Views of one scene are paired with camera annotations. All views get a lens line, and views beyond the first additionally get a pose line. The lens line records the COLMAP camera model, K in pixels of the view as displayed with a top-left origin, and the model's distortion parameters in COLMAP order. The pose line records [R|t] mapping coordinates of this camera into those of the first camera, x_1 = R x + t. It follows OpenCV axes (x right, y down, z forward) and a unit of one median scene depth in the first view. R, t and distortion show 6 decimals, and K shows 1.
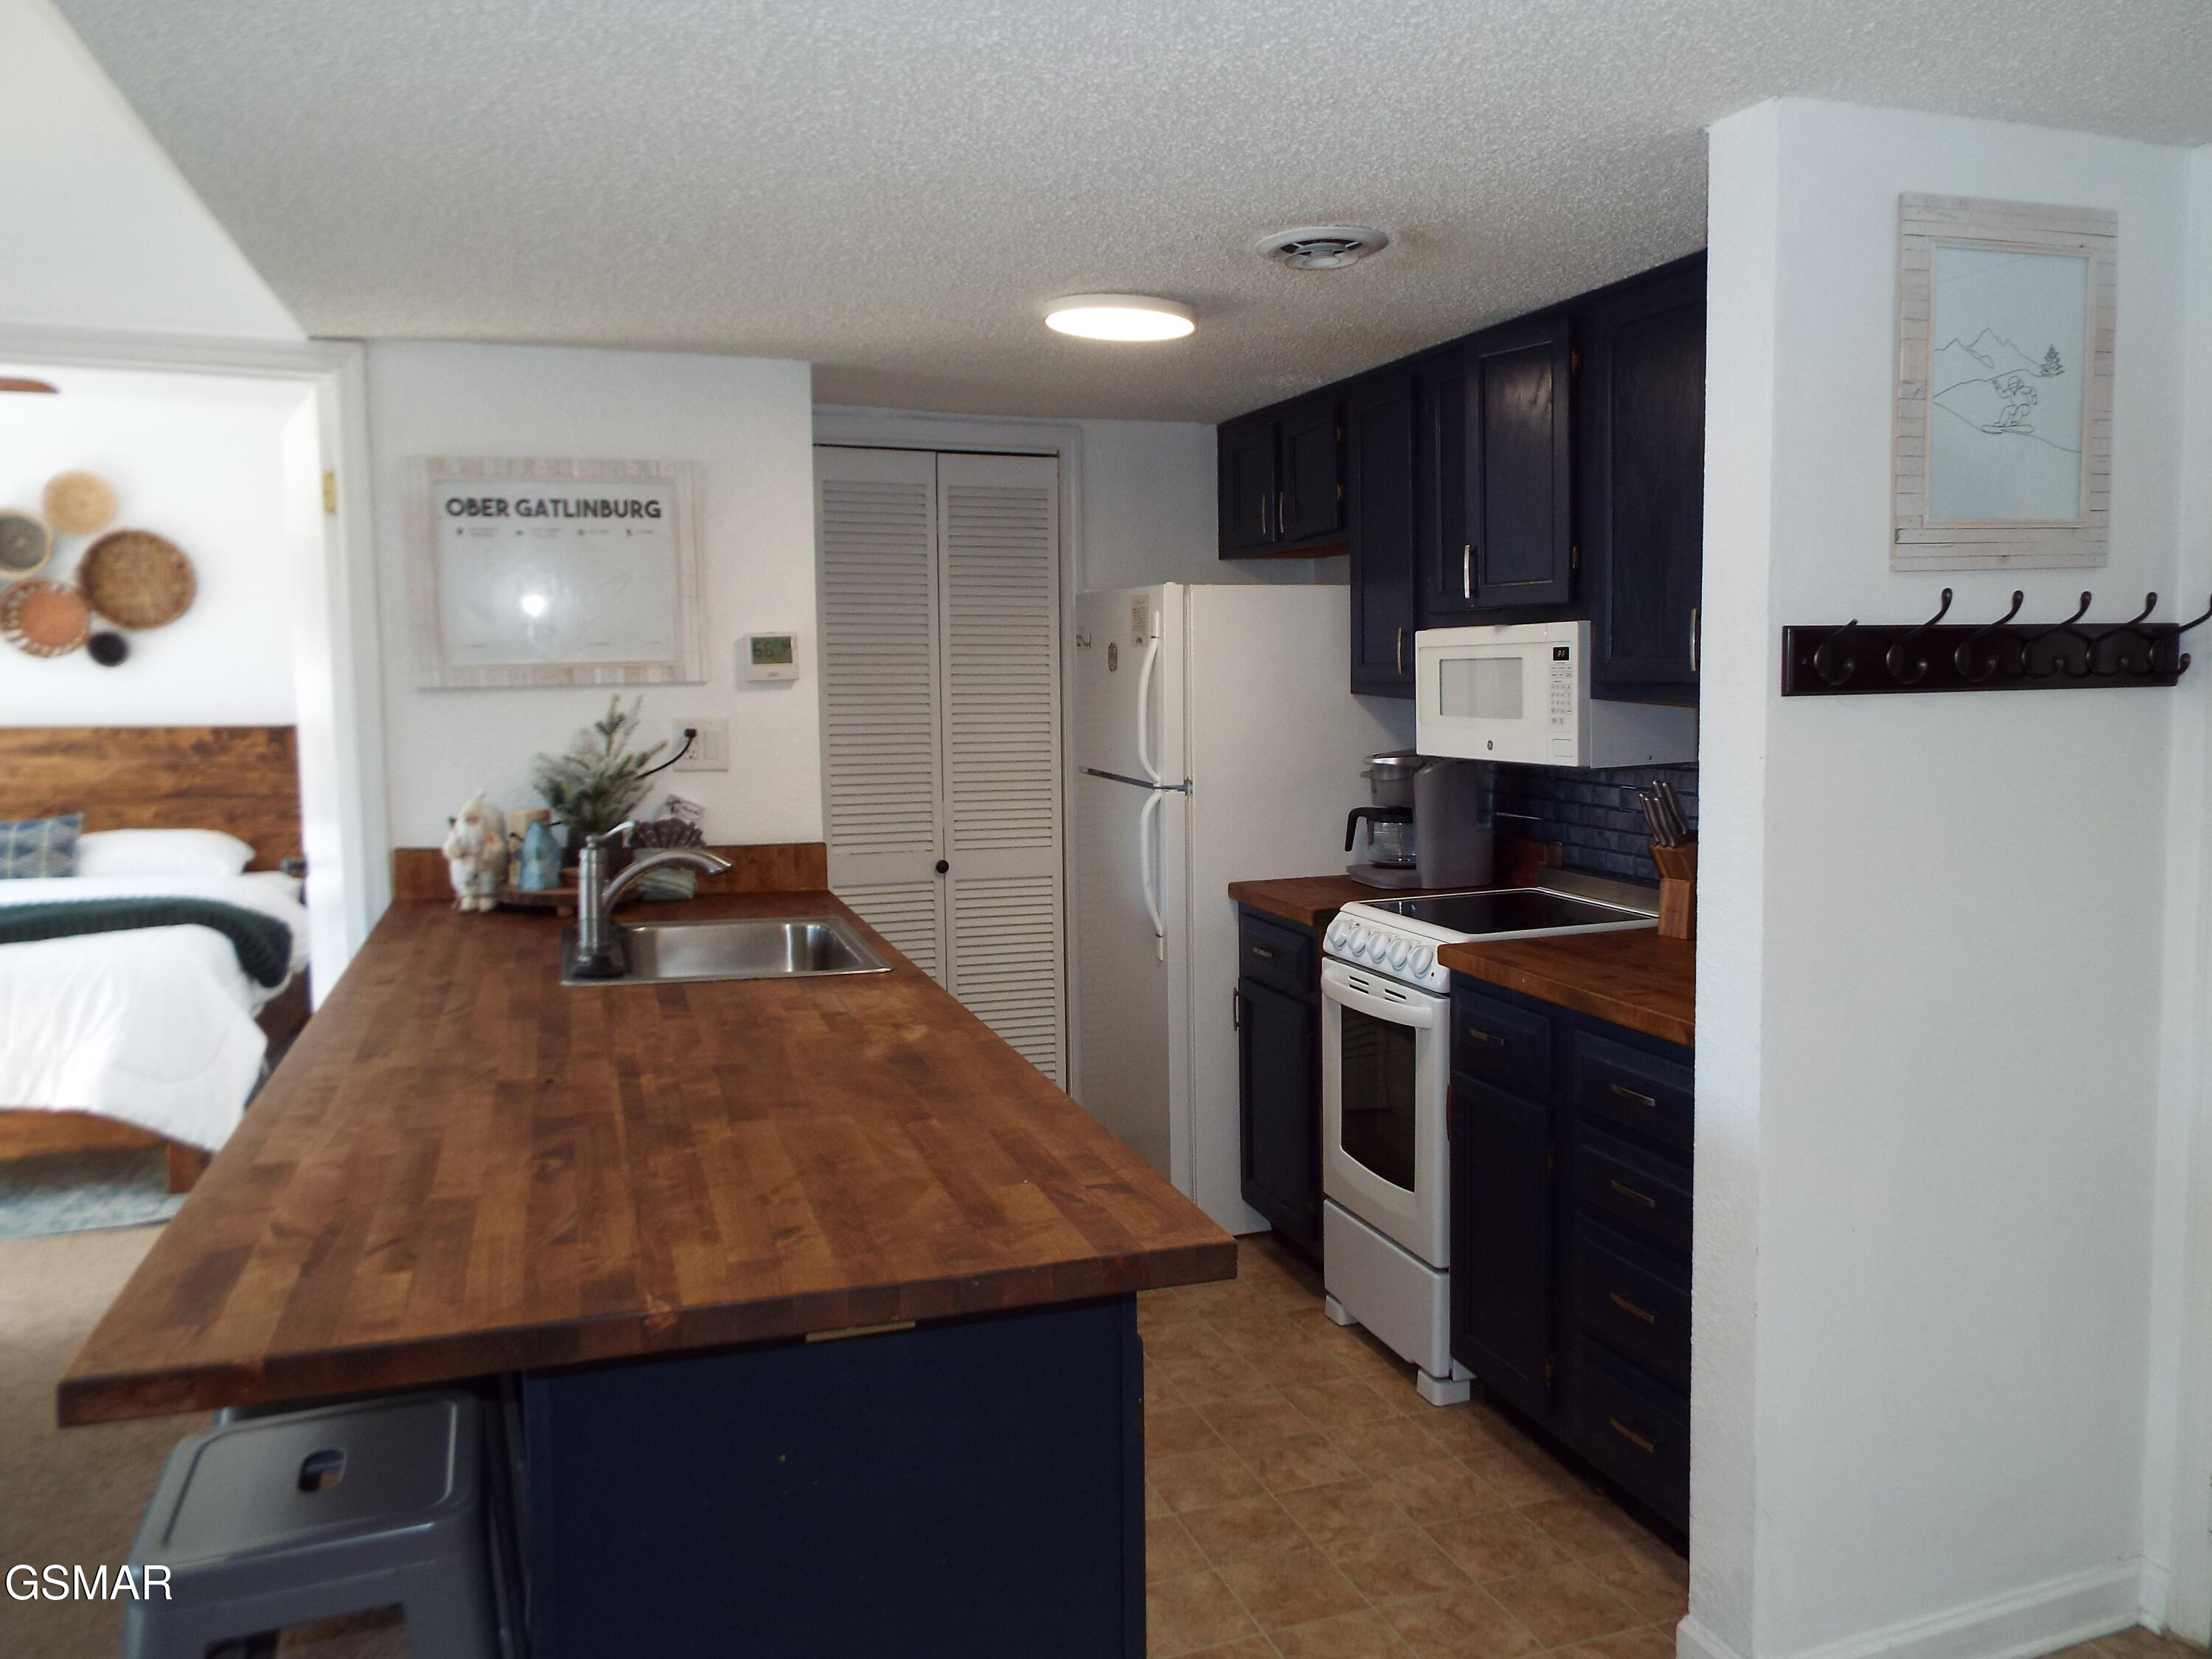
lens RADIAL K [[1612.4, 0, 1142.5], [0, 1612.4, 809.5], [0, 0, 1]] dist [-0.014219, 0.013019]
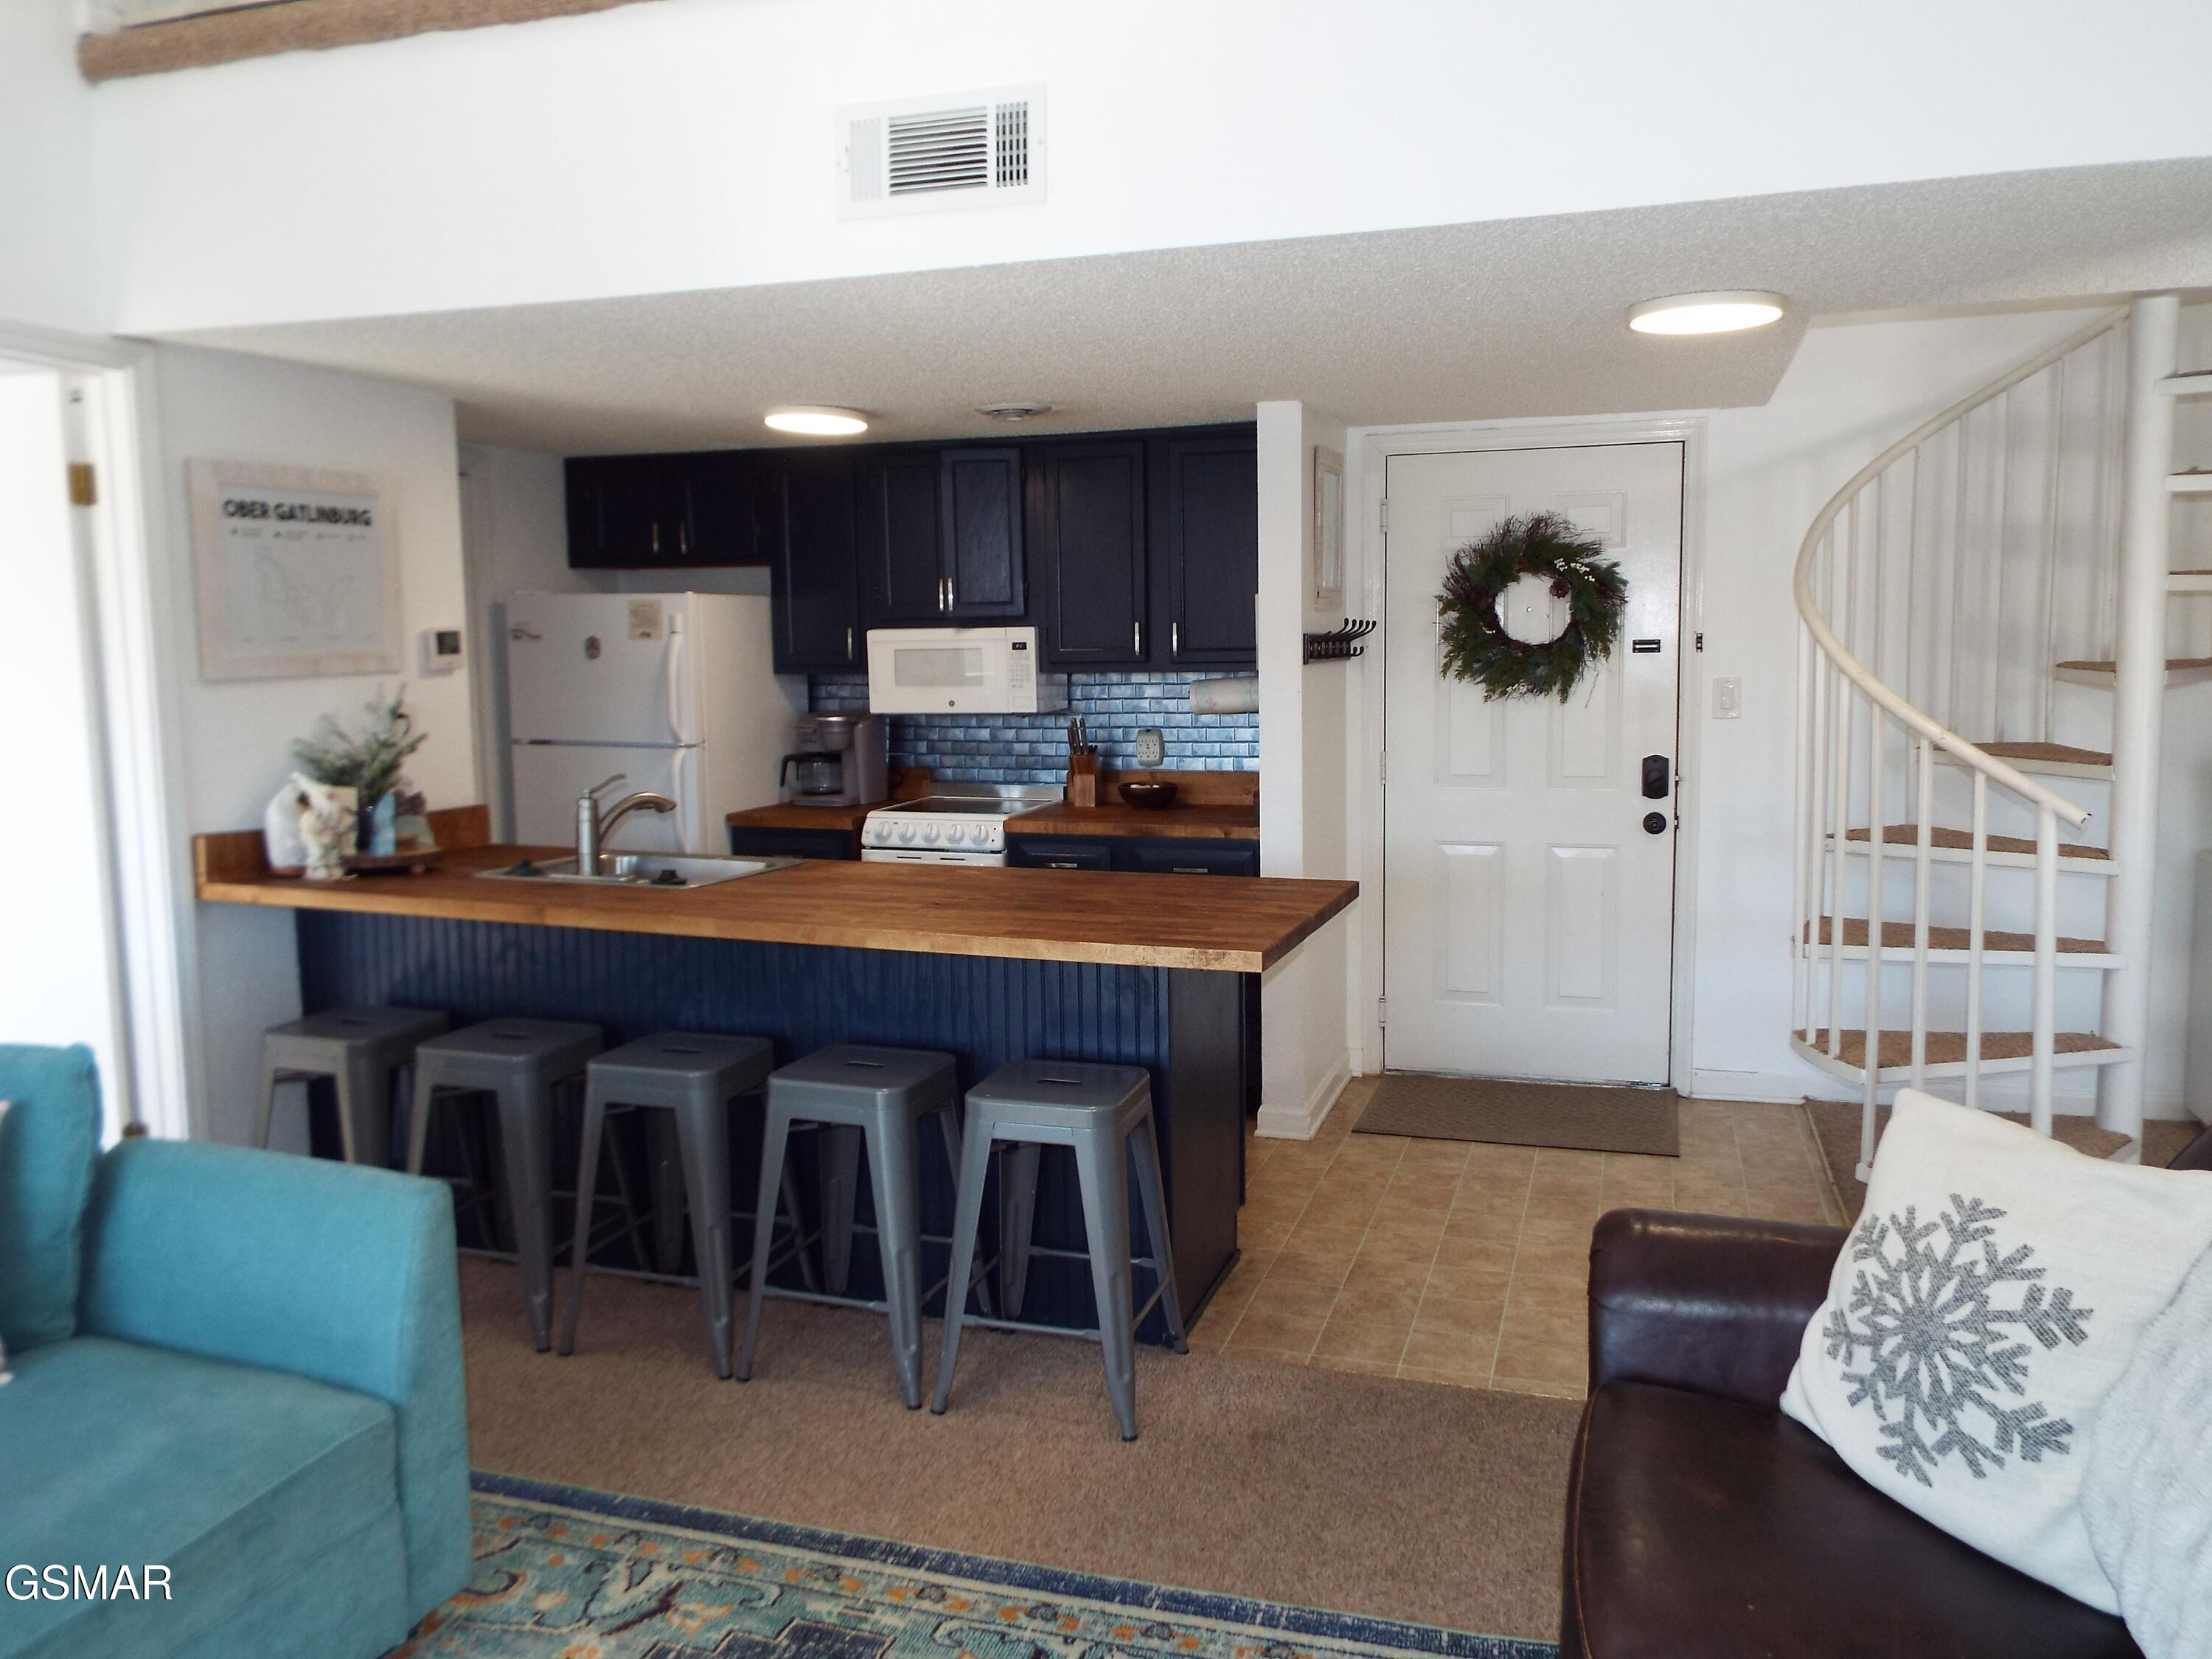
lens RADIAL K [[1612.4, 0, 1125.4], [0, 1612.4, 807.2], [0, 0, 1]] dist [-0.014219, 0.013019]
pose [[0.617336, -0.079668, 0.782655, -0.876903], [0.069849, 0.996481, 0.046339, 0.000458], [-0.783592, 0.026061, 0.620728, -0.112160]]
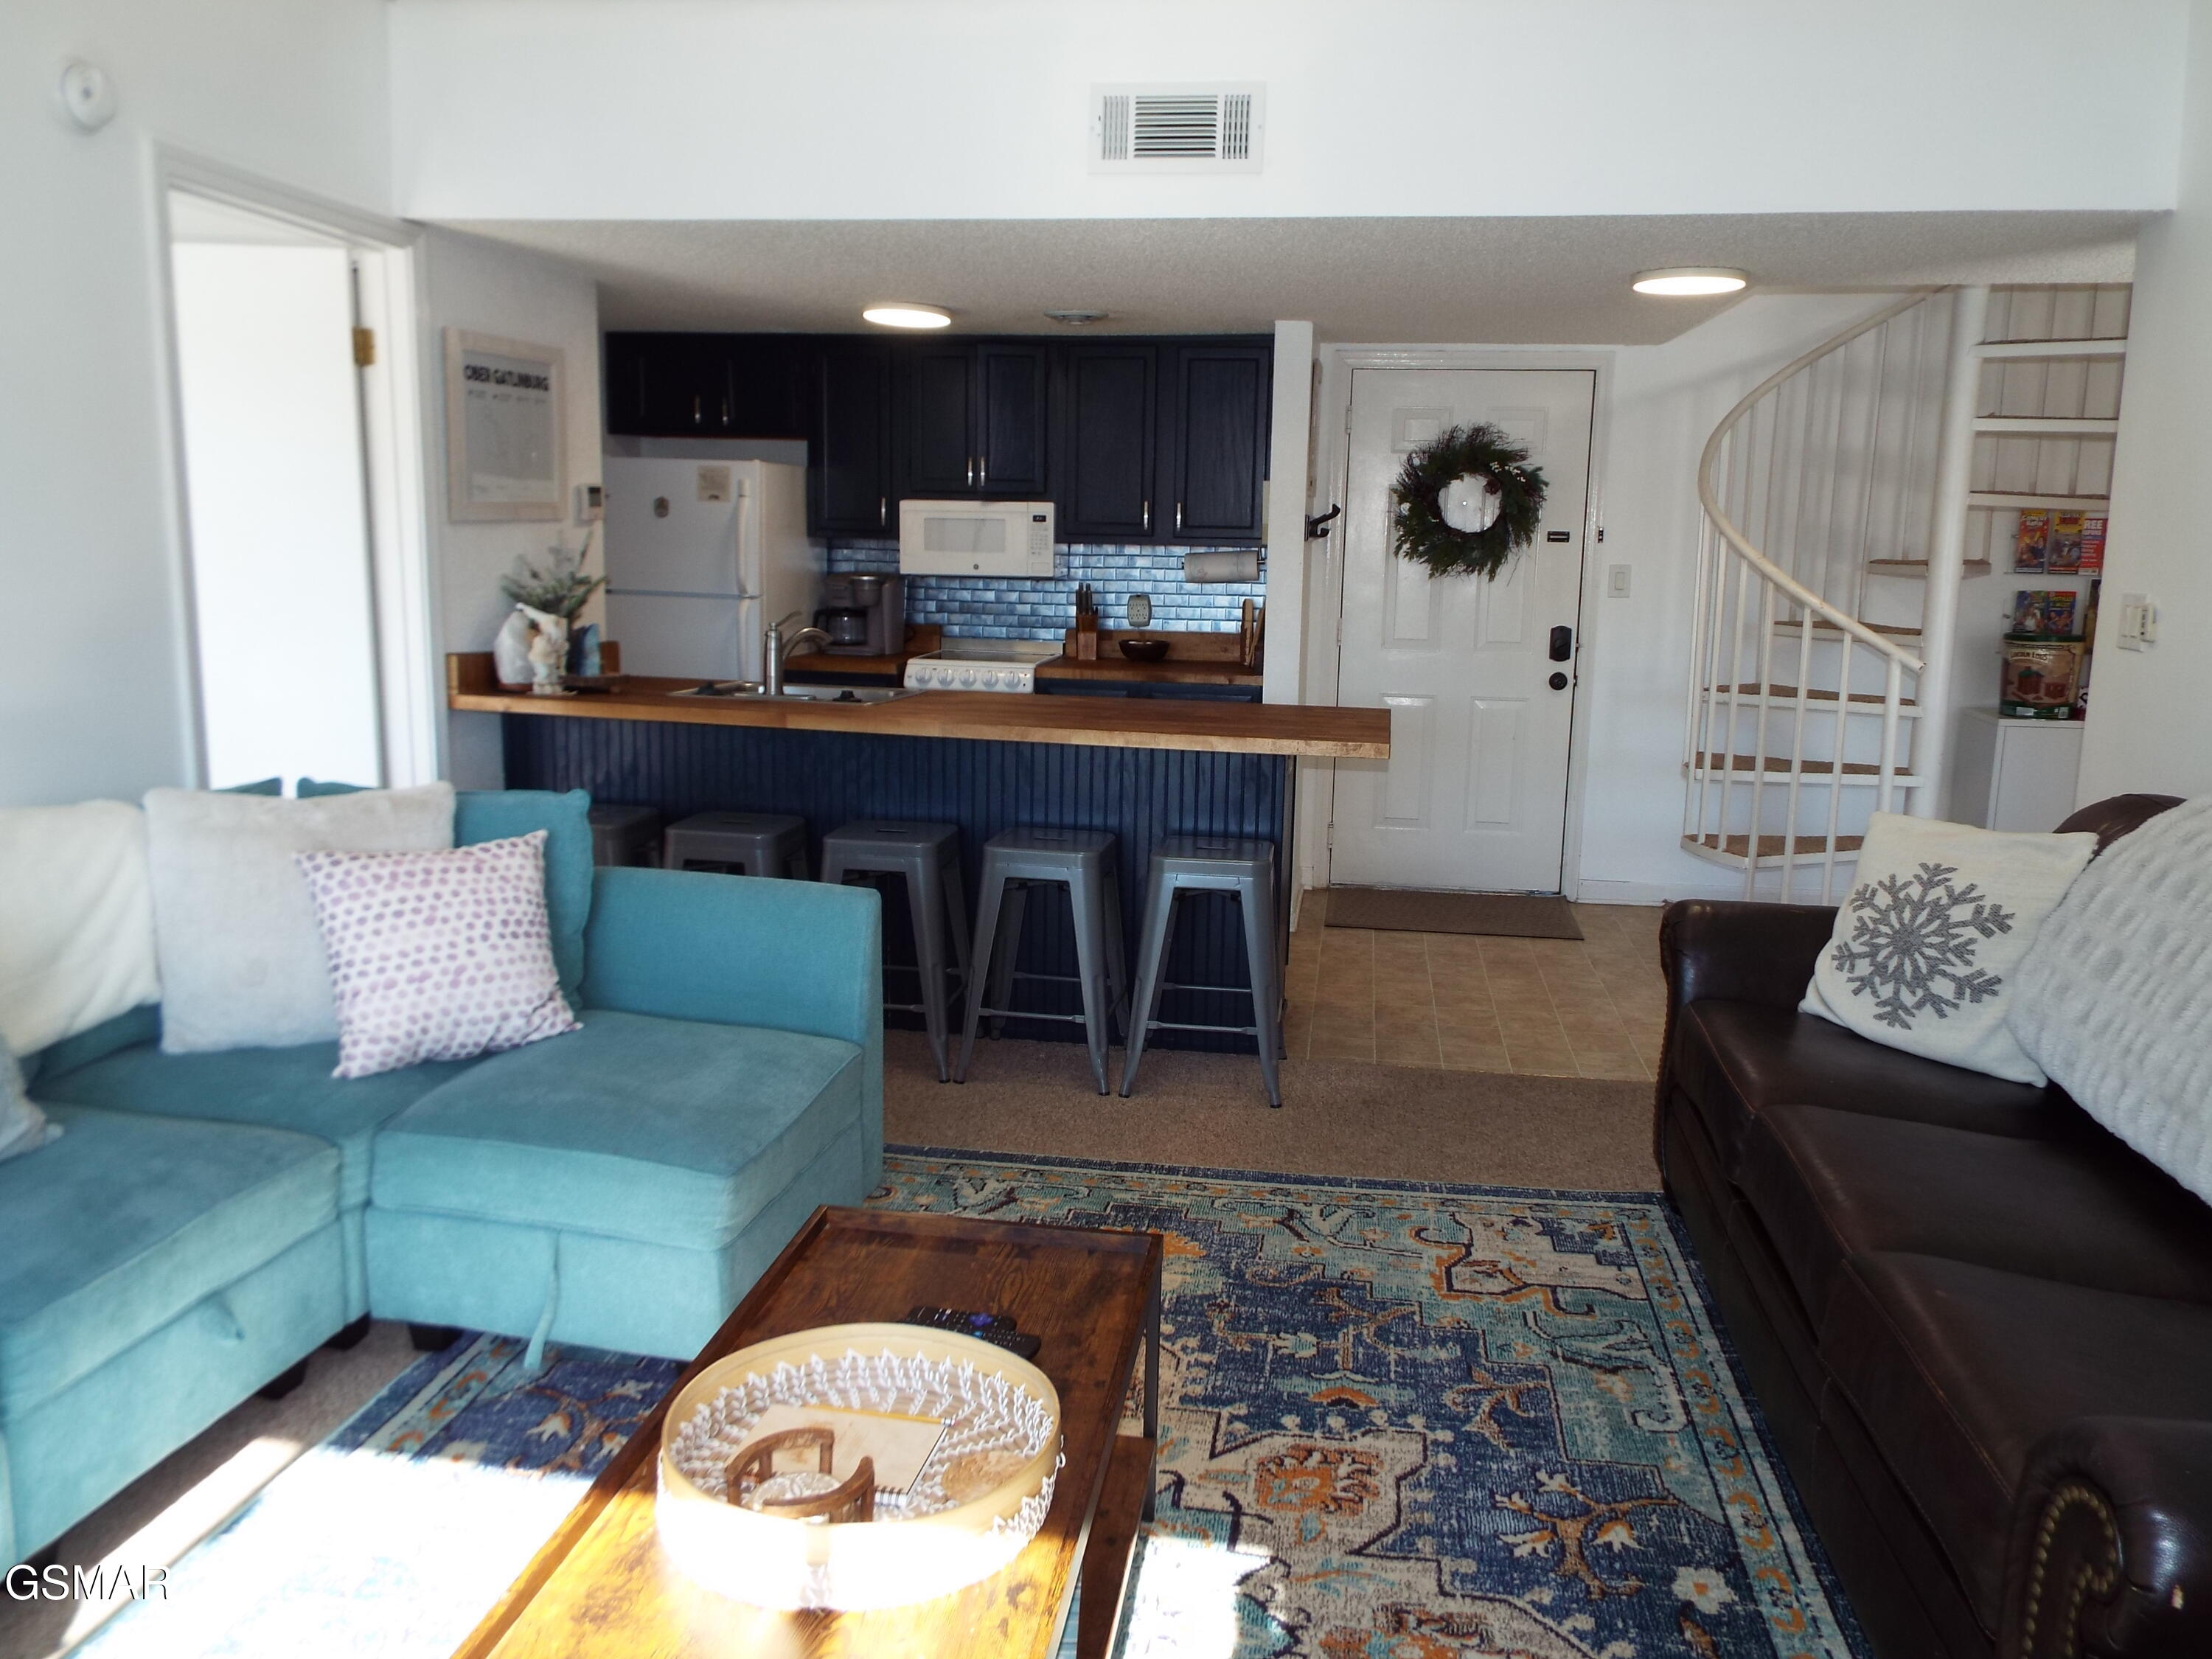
lens RADIAL K [[1612.4, 0, 1130.1], [0, 1612.4, 805.1], [0, 0, 1]] dist [-0.014219, 0.013019]
pose [[0.482521, -0.126167, 0.866750, -1.244733], [0.045270, 0.991841, 0.119174, 0.016690], [-0.874714, -0.018266, 0.484295, -0.042531]]
